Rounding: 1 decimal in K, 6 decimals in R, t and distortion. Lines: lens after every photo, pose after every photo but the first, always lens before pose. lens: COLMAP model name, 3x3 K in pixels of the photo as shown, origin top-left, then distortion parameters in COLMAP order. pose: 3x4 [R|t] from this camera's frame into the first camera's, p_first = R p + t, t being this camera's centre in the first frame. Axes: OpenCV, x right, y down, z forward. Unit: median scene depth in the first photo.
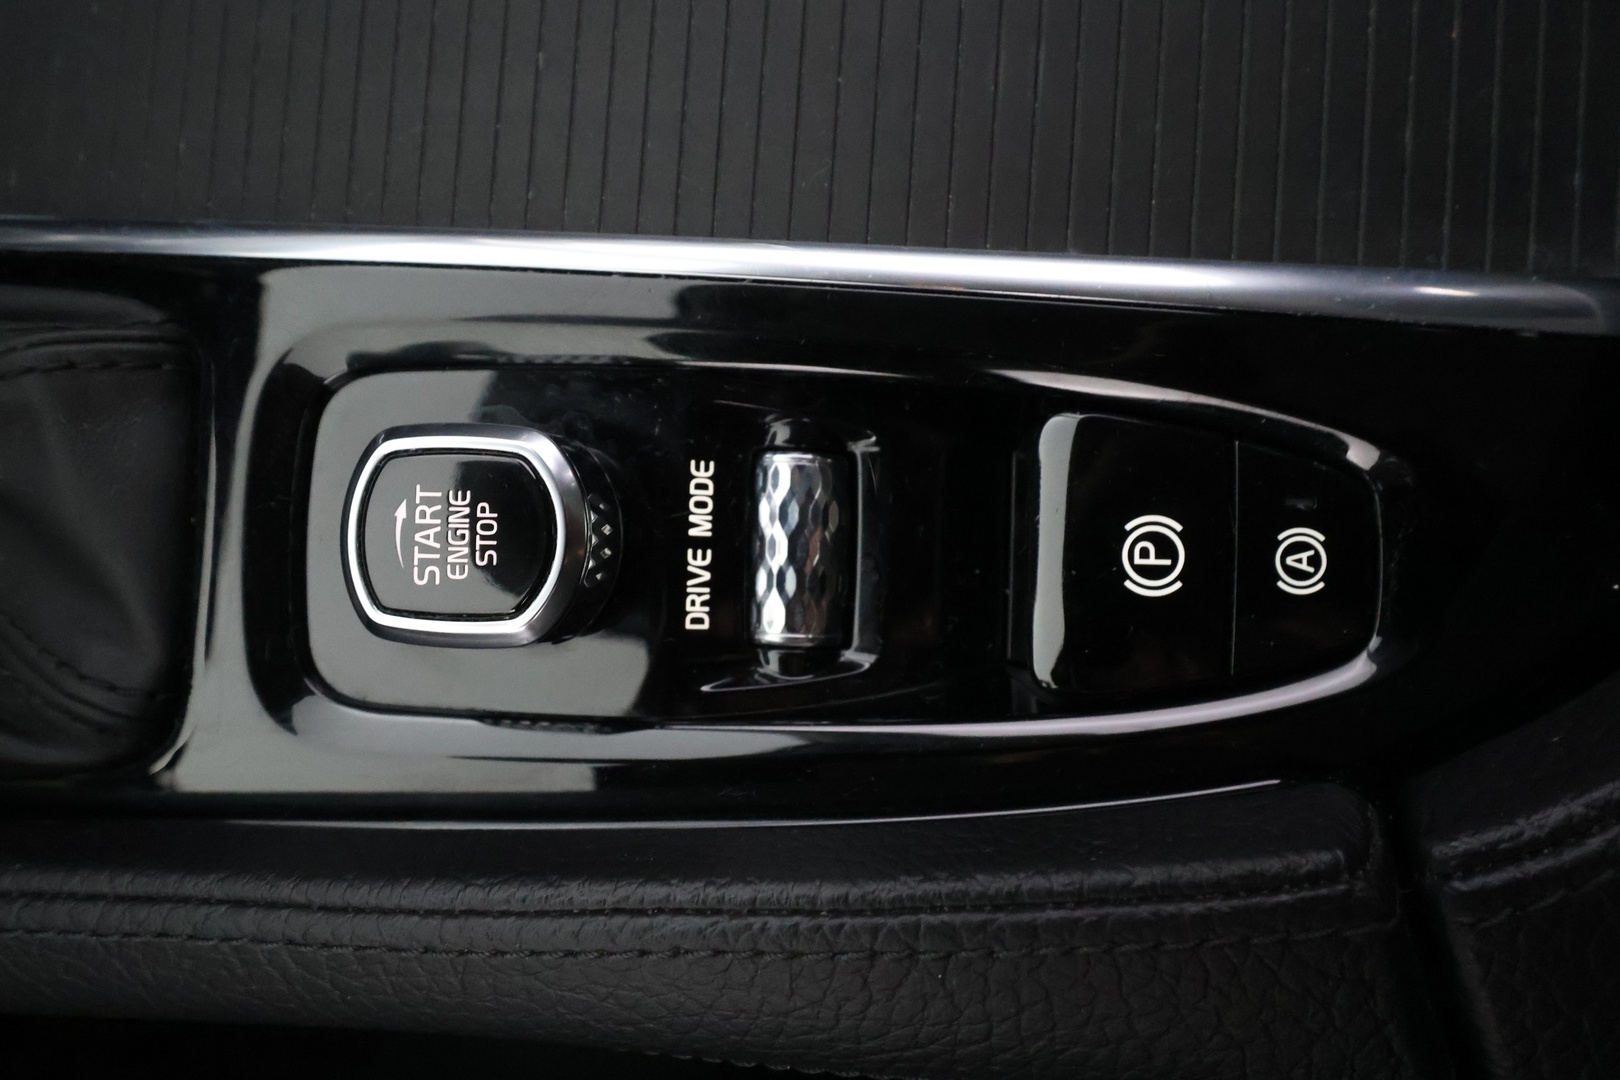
lens RADIAL K [[850.5, 0, 810.0], [0, 850.5, 540.0], [0, 0, 1]] dist [0.000878, 0.000600]
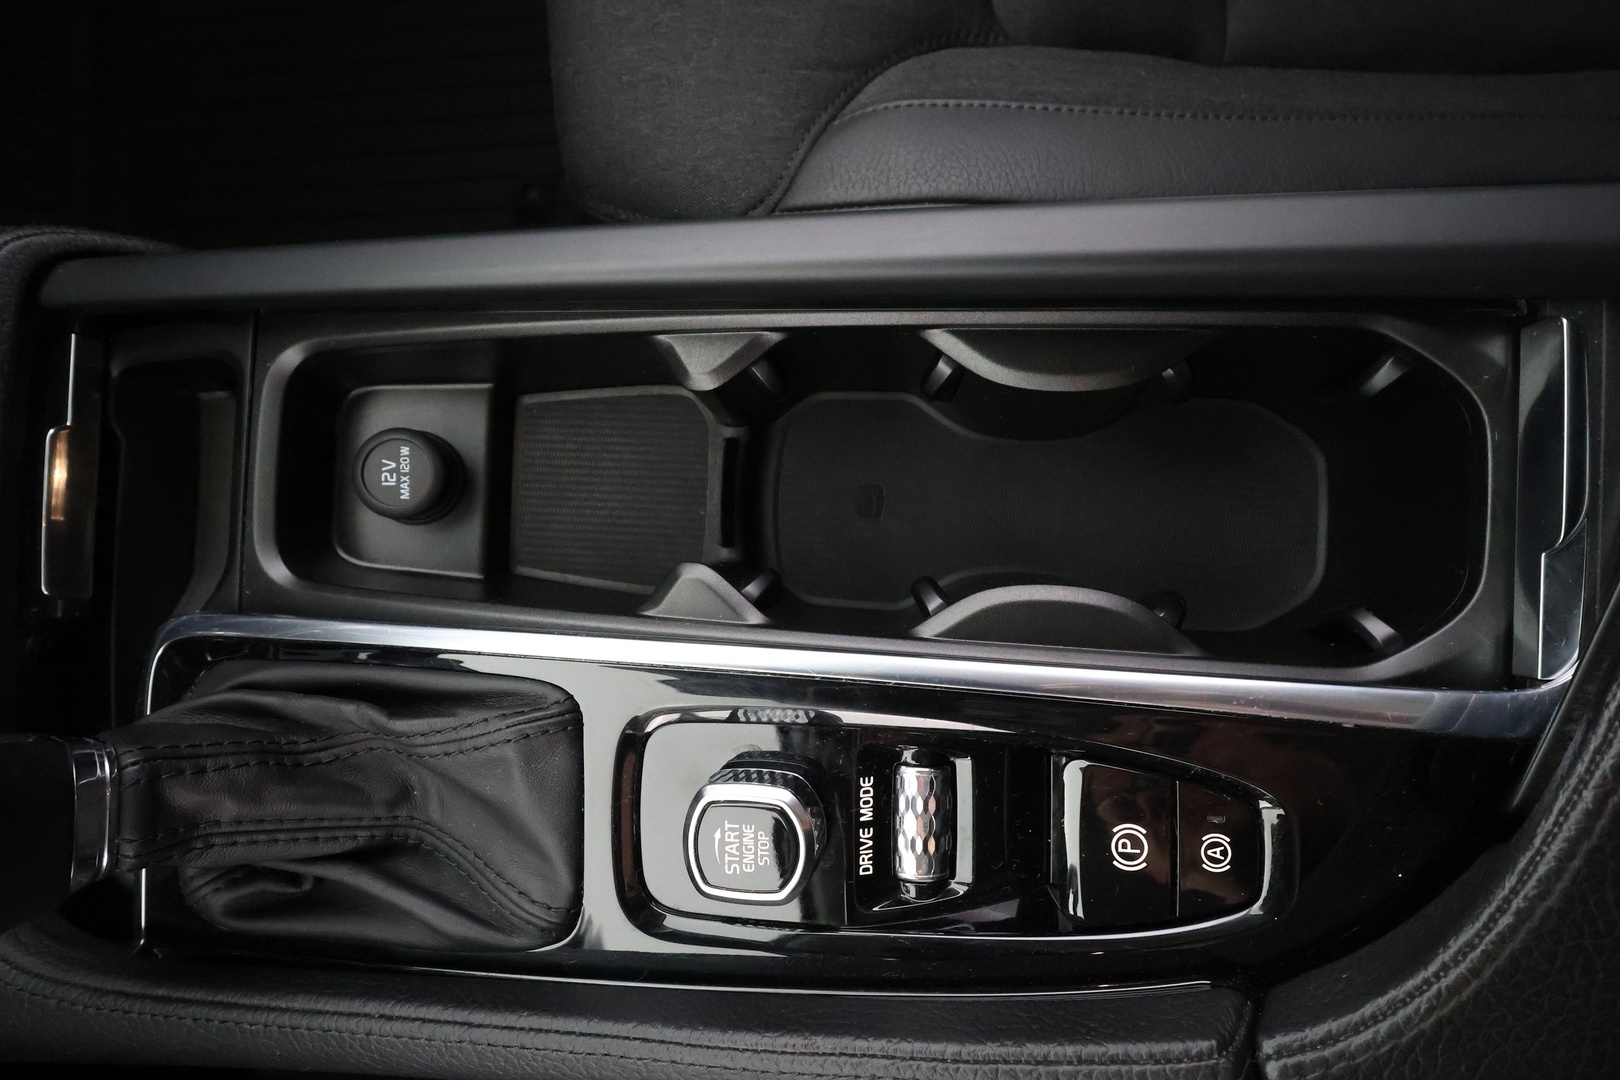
lens RADIAL K [[850.5, 0, 810.0], [0, 850.5, 540.0], [0, 0, 1]] dist [0.000878, 0.000600]
pose [[0.995744, -0.023356, -0.089156, -0.082471], [0.023588, 0.999721, 0.001543, -0.639354], [0.089095, -0.003639, 0.996016, -0.811775]]
